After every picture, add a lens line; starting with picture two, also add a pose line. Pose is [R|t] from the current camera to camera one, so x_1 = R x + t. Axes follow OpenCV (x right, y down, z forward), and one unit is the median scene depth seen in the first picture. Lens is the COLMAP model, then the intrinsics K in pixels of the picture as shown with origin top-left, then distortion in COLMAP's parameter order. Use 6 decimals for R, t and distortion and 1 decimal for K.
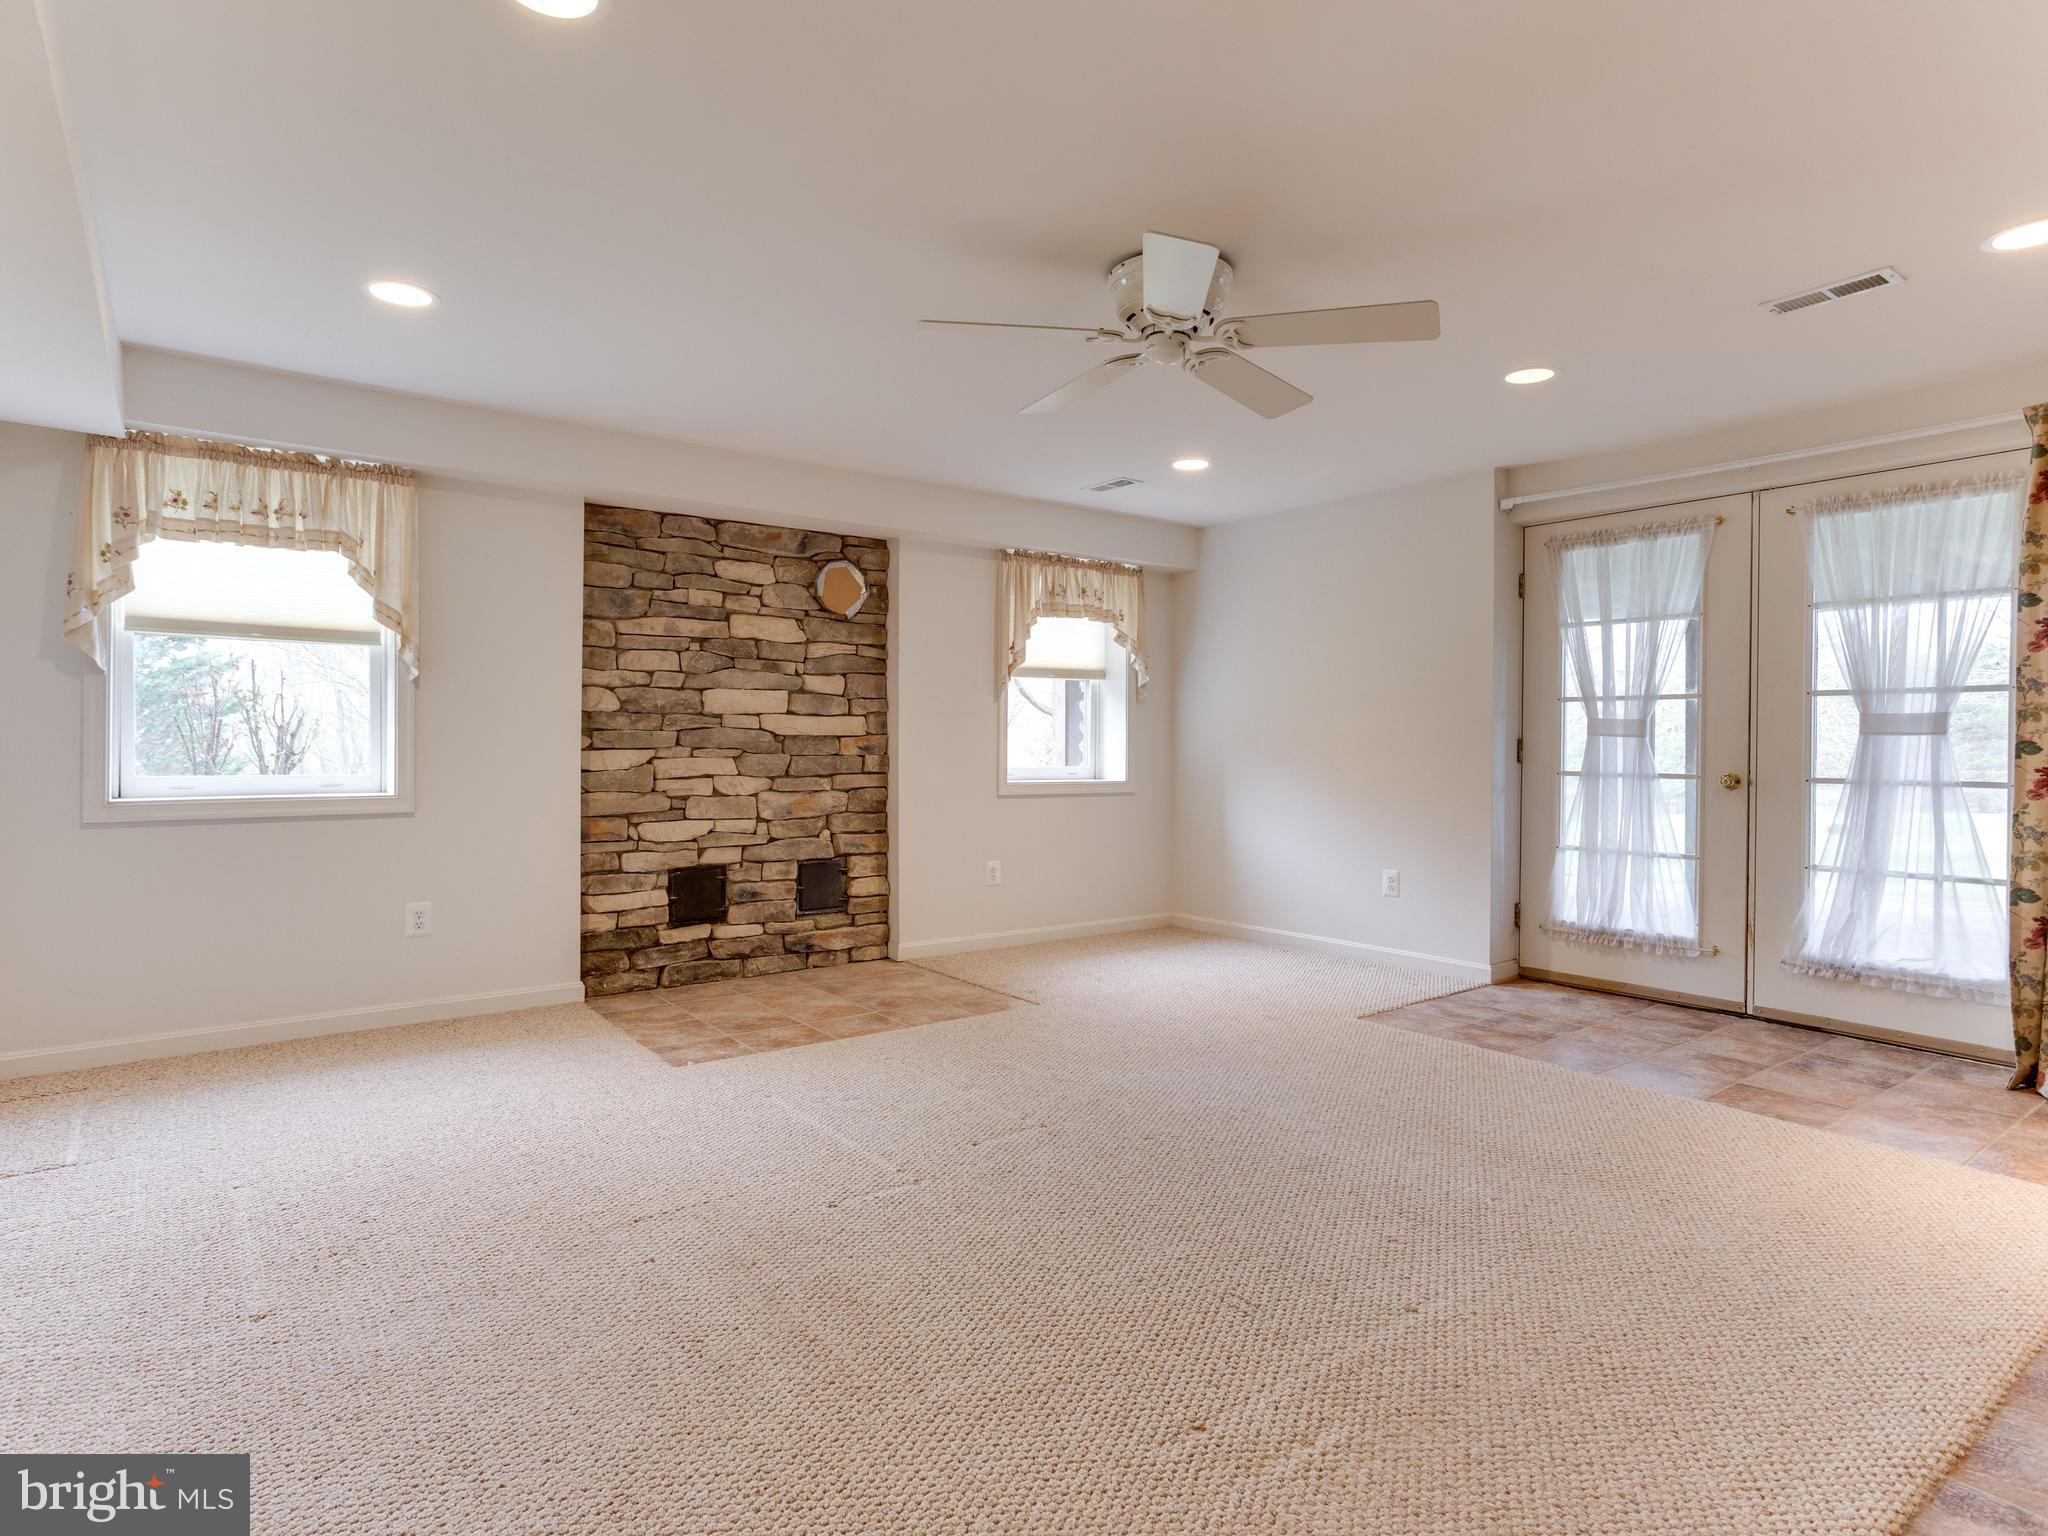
lens RADIAL K [[1116.1, 0, 1016.4], [0, 1116.1, 754.0], [0, 0, 1]] dist [0.001019, 0.000860]
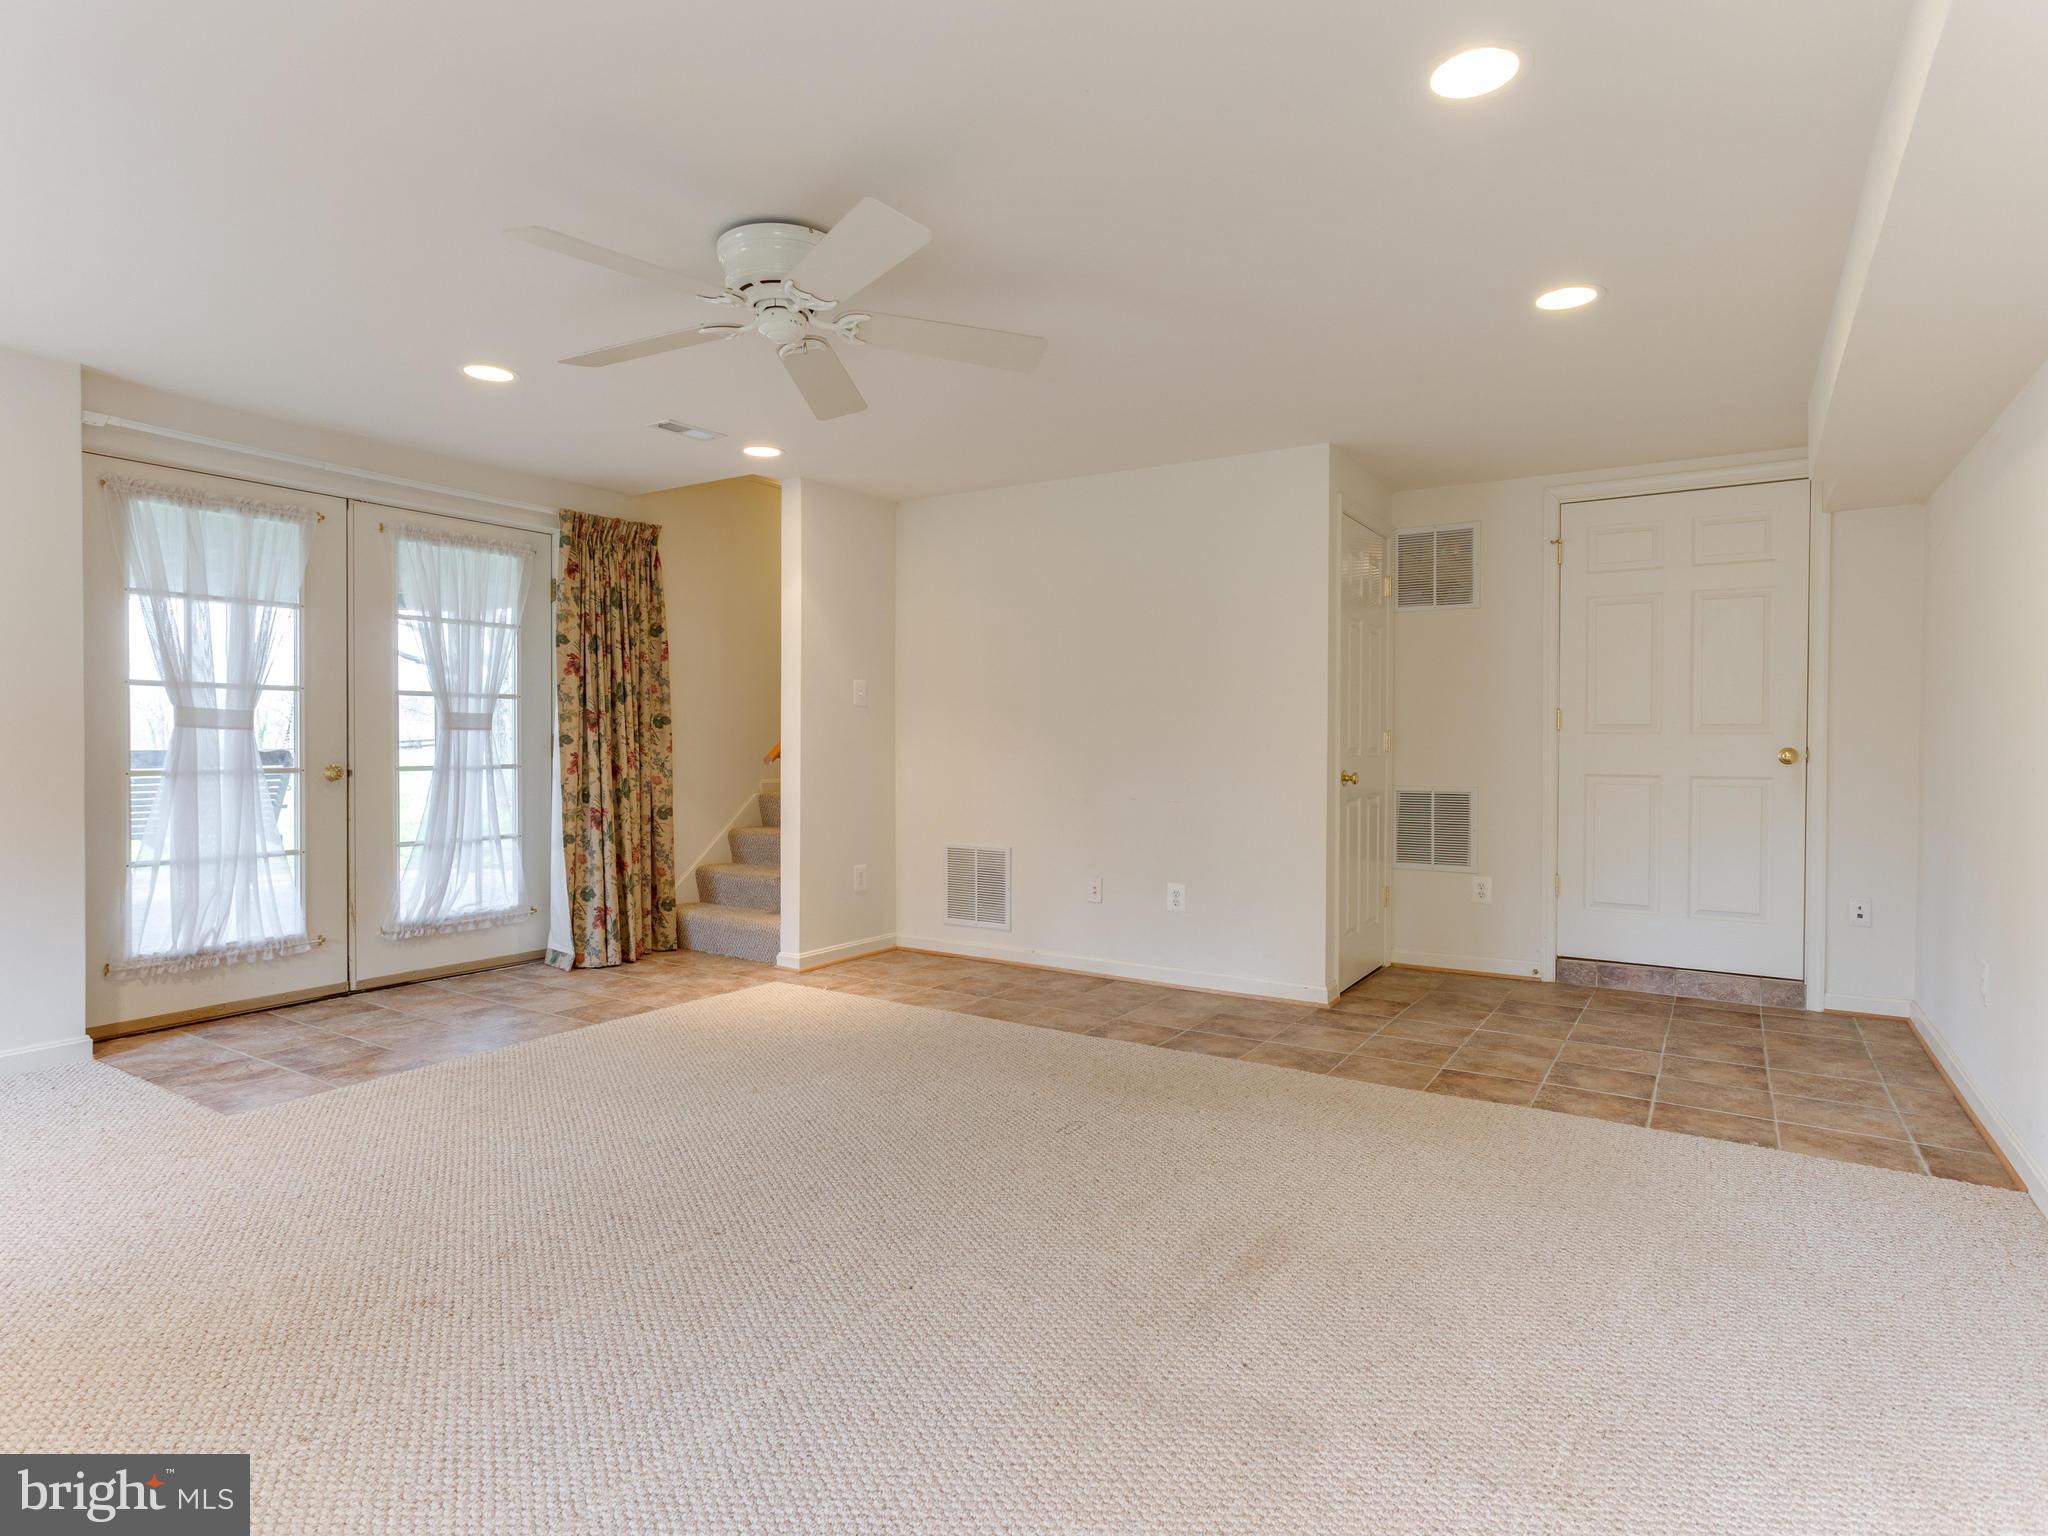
lens RADIAL K [[1116.1, 0, 1016.4], [0, 1116.1, 754.0], [0, 0, 1]] dist [0.001019, 0.000860]
pose [[-0.354444, -0.019769, 0.934868, -0.538863], [0.004852, 0.999724, 0.022980, -0.013668], [-0.935065, 0.012681, -0.354251, 0.754230]]
